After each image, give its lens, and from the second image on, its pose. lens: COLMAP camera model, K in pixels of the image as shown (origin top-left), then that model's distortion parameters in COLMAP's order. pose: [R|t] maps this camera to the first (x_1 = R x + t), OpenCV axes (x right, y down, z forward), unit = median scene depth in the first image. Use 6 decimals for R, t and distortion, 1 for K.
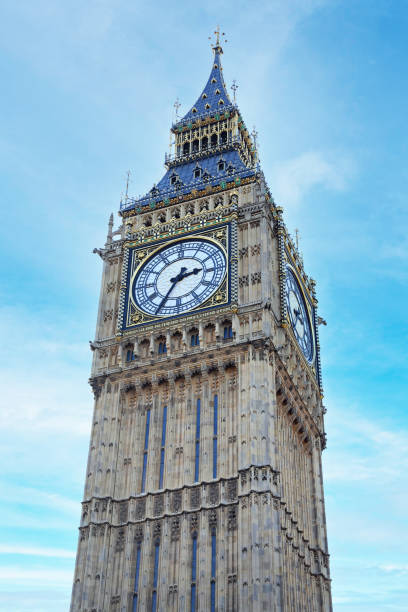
lens RADIAL K [[1065.6, 0, 214.6], [0, 1065.6, 305.5], [0, 0, 1]] dist [0.250998, 0.120267]
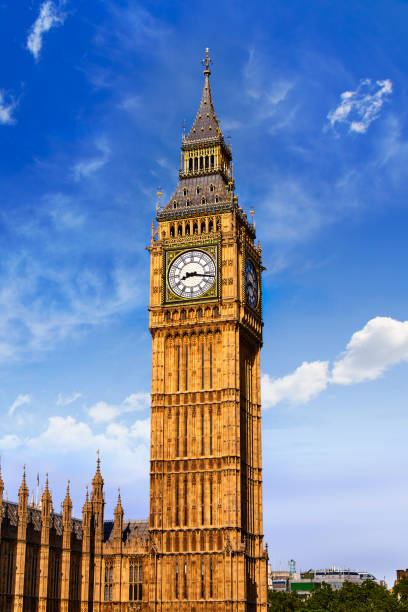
lens RADIAL K [[1097.0, 0, 204.0], [0, 1097.0, 306.0], [0, 0, 1]] dist [0.001362, -0.073892]
pose [[0.999379, -0.000167, 0.035230, -0.086255], [-0.014136, 0.914057, 0.405339, -0.840102], [-0.032270, -0.405586, 0.913487, -0.929836]]
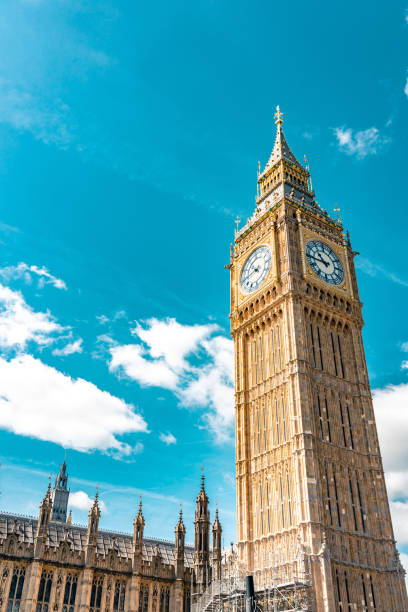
lens RADIAL K [[609.2, 0, 204.0], [0, 609.2, 306.0], [0, 0, 1]] dist [0.020147, 0.013359]
pose [[0.818090, -0.321818, -0.476615, 0.422096], [0.378009, 0.925493, 0.023929, -0.029180], [0.433402, -0.199741, 0.878787, -0.039491]]
